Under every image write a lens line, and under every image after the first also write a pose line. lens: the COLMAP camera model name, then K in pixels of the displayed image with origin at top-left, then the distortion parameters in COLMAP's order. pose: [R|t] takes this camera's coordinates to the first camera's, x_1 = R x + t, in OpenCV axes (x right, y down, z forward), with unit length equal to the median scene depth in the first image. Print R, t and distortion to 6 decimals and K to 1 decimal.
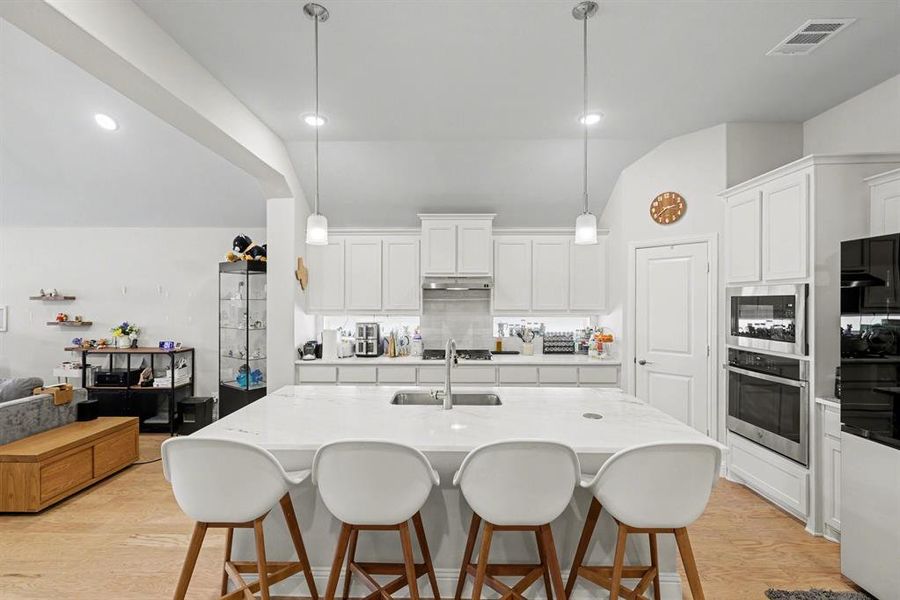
lens RADIAL K [[391.7, 0, 447.8], [0, 391.7, 300.7], [0, 0, 1]] dist [0.000250, 0.000471]
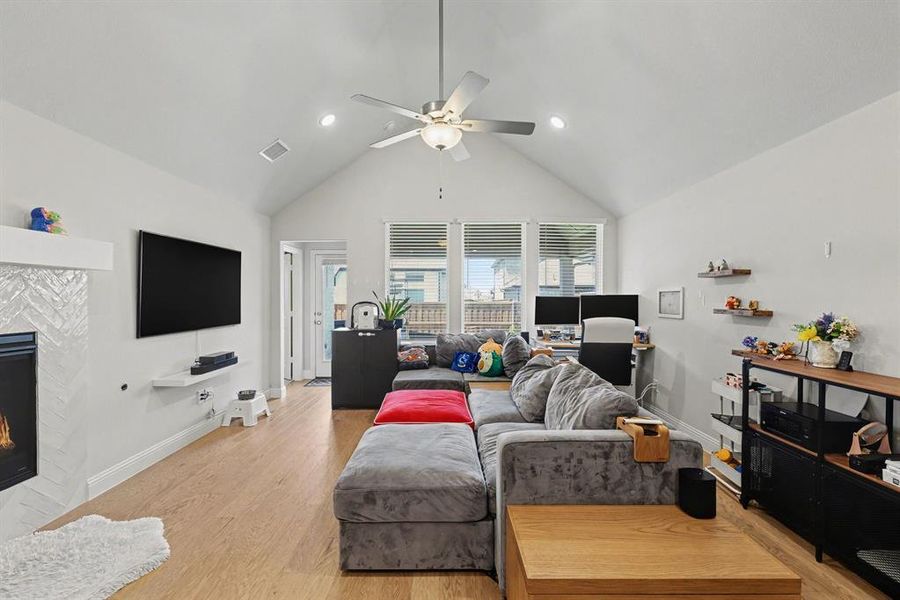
lens RADIAL K [[391.7, 0, 447.8], [0, 391.7, 300.7], [0, 0, 1]] dist [0.000250, 0.000471]
pose [[0.012730, 0.009983, -0.999869, -0.373954], [-0.004164, 0.999942, 0.009931, 0.038762], [0.999910, 0.004037, 0.012770, 0.570845]]
